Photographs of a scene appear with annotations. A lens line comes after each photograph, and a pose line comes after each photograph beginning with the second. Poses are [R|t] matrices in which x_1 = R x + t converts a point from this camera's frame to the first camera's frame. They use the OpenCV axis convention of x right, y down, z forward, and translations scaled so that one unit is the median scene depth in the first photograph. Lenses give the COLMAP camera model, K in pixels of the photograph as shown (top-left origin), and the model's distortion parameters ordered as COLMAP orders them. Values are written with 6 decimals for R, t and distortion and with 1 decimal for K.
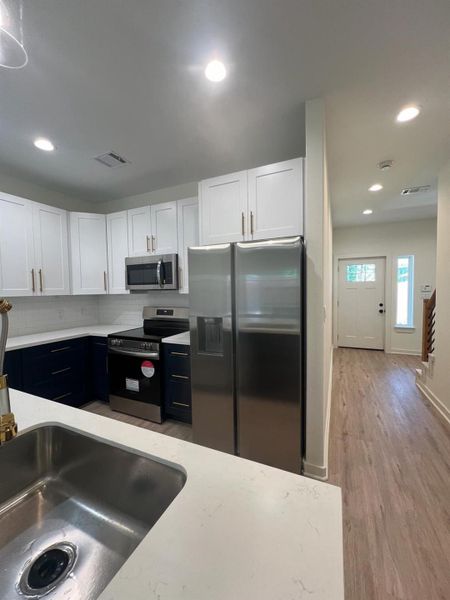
lens RADIAL K [[239.0, 0, 225.0], [0, 239.0, 300.0], [0, 0, 1]] dist [-0.001169, -0.000068]
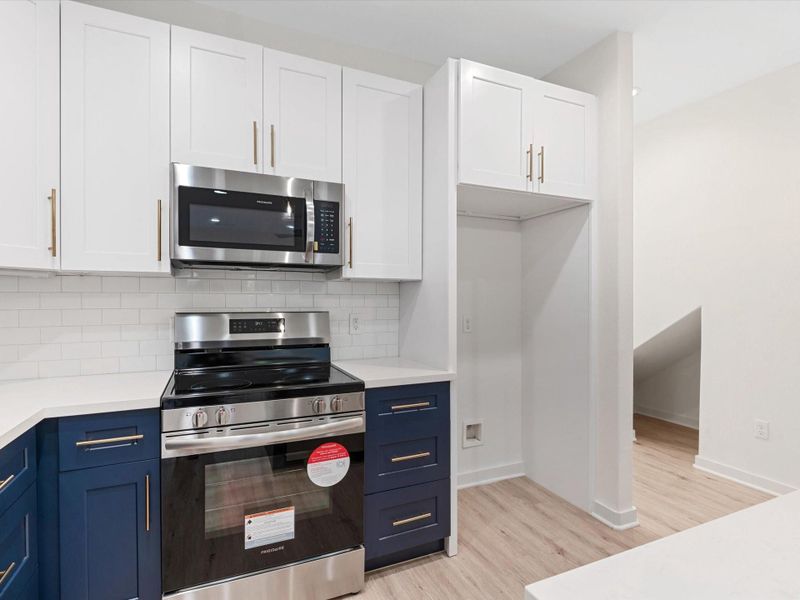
lens RADIAL K [[411.8, 0, 399.6], [0, 411.8, 303.2], [0, 0, 1]] dist [-0.001014, -0.001162]
pose [[0.653338, 0.013719, 0.756942, -0.692055], [0.024552, 0.998926, -0.039296, 0.052797], [-0.756668, 0.044258, 0.652299, 0.433717]]
